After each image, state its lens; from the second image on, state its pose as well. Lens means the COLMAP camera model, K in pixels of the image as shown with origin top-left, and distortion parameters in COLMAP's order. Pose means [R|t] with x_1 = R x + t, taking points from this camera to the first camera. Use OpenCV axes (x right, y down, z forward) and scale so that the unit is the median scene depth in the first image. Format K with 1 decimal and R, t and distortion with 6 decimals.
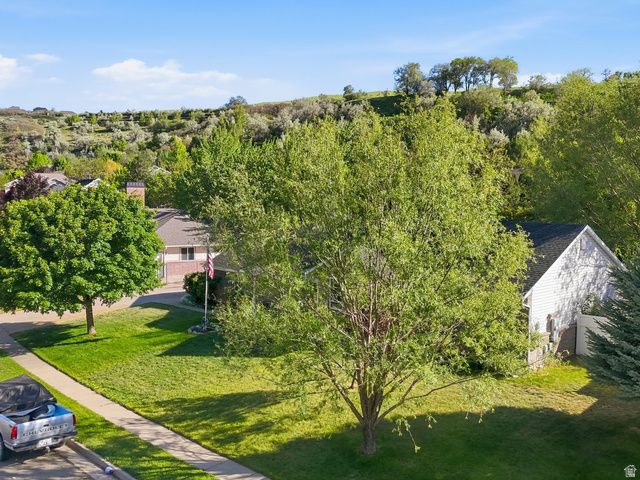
lens RADIAL K [[624.6, 0, 320.0], [0, 624.6, 240.0], [0, 0, 1]] dist [0.091749, -0.133172]
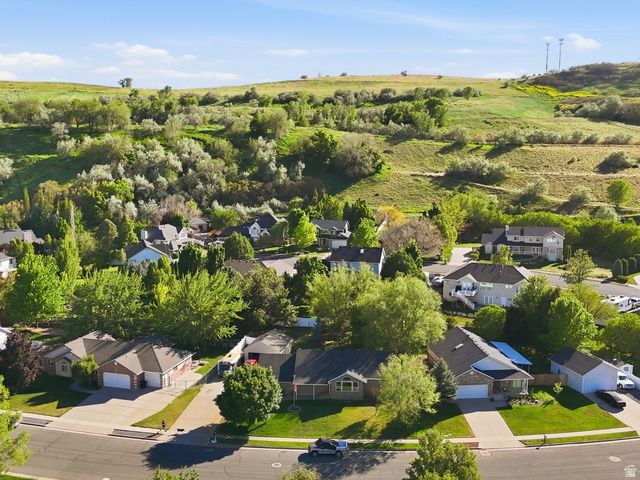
lens RADIAL K [[624.6, 0, 320.0], [0, 624.6, 240.0], [0, 0, 1]] dist [0.091749, -0.133172]
pose [[0.729311, -0.117680, 0.673986, -0.332276], [0.062795, 0.992452, 0.105336, -0.156622], [-0.681295, -0.034500, 0.731196, -0.195957]]
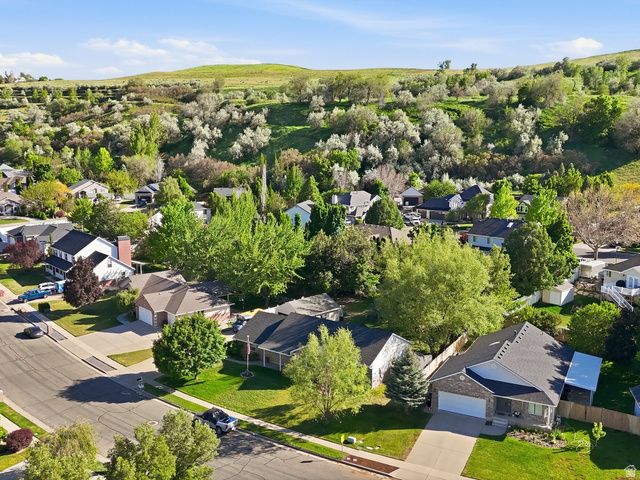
lens RADIAL K [[624.6, 0, 320.0], [0, 624.6, 240.0], [0, 0, 1]] dist [0.091749, -0.133172]
pose [[0.983781, -0.041828, 0.174429, -0.053564], [0.026440, 0.995624, 0.089629, -0.101128], [-0.177415, -0.083564, 0.980582, -0.239231]]
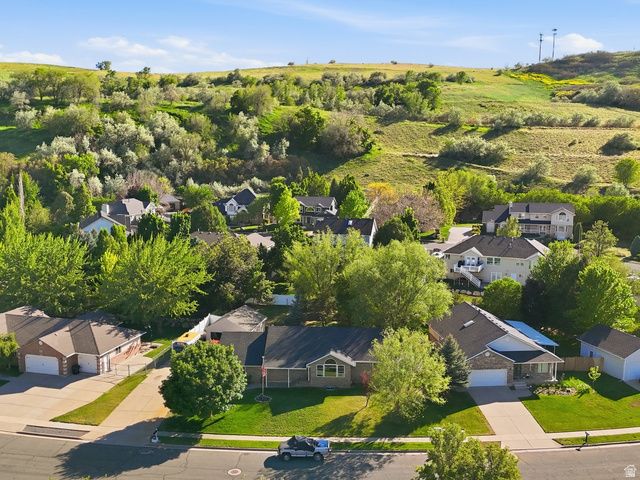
lens RADIAL K [[624.6, 0, 320.0], [0, 624.6, 240.0], [0, 0, 1]] dist [0.091749, -0.133172]
pose [[0.716946, -0.114077, 0.687731, -0.260652], [0.055251, 0.992715, 0.107068, -0.111521], [-0.694935, -0.038764, 0.718027, -0.125025]]
